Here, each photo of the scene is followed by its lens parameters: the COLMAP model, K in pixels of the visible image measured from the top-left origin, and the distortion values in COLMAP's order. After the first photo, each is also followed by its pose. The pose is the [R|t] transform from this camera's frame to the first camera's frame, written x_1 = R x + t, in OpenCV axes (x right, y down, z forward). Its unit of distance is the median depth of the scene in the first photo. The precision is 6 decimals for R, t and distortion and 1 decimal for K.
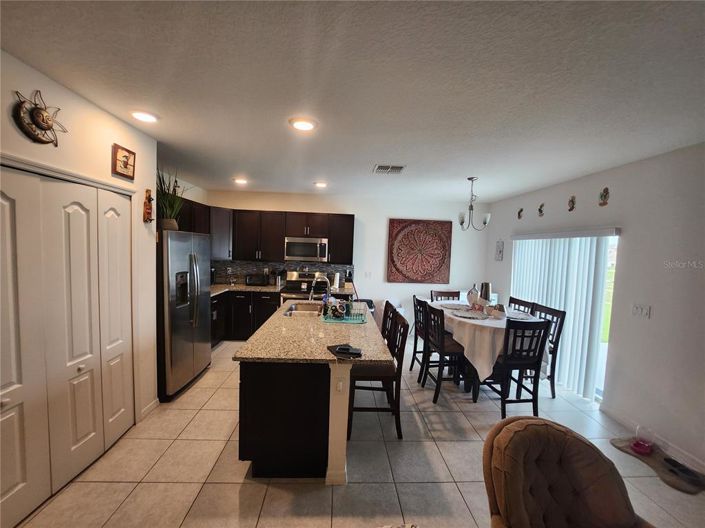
lens RADIAL K [[280.2, 0, 352.6], [0, 280.2, 265.0], [0, 0, 1]] dist [-0.023458, 0.001928]
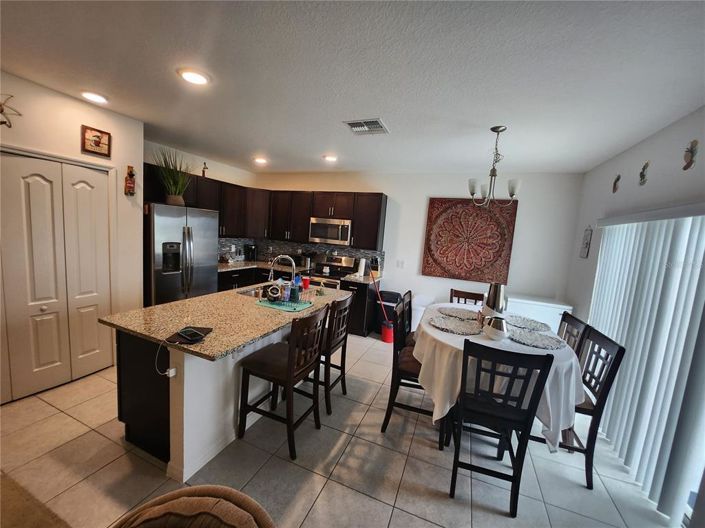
lens RADIAL K [[280.2, 0, 353.1], [0, 280.2, 265.1], [0, 0, 1]] dist [-0.023458, 0.001928]
pose [[0.909074, 0.081692, -0.408548, 0.503584], [-0.068683, 0.996557, 0.046440, 0.014623], [0.410935, -0.014157, 0.911555, 0.287832]]
